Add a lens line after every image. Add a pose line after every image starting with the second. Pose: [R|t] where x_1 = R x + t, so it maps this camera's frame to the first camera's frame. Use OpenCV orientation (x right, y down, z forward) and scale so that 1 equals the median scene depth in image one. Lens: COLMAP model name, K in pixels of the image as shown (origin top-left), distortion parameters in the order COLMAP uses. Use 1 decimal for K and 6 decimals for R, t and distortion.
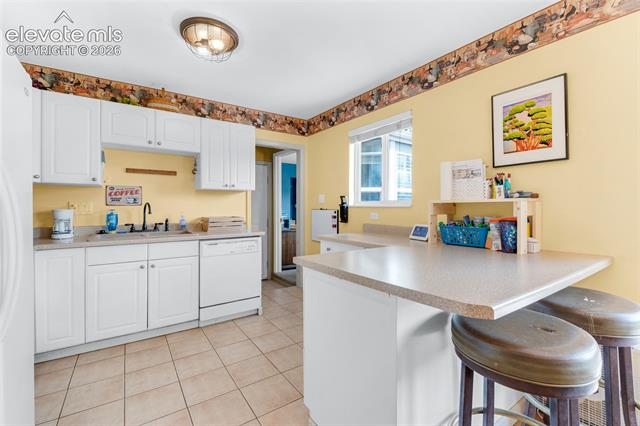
lens RADIAL K [[276.5, 0, 314.2], [0, 276.5, 207.4], [0, 0, 1]] dist [0.005067, -0.002073]
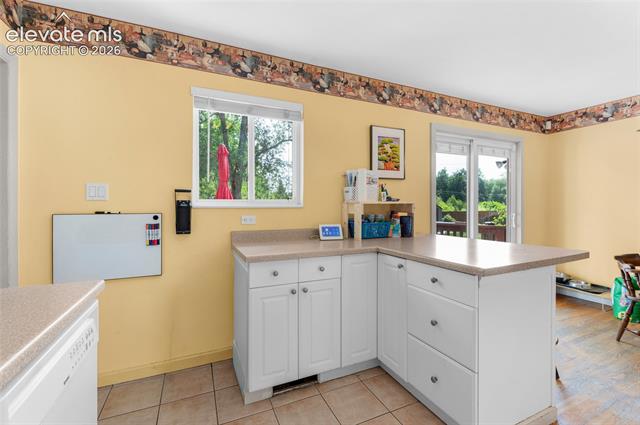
lens RADIAL K [[276.5, 0, 314.2], [0, 276.5, 210.0], [0, 0, 1]] dist [0.005067, -0.002073]
pose [[0.177853, -0.004098, 0.984048, -0.715285], [0.008724, 0.999959, 0.002588, 0.005638], [-0.984018, 0.008125, 0.177882, 1.009715]]
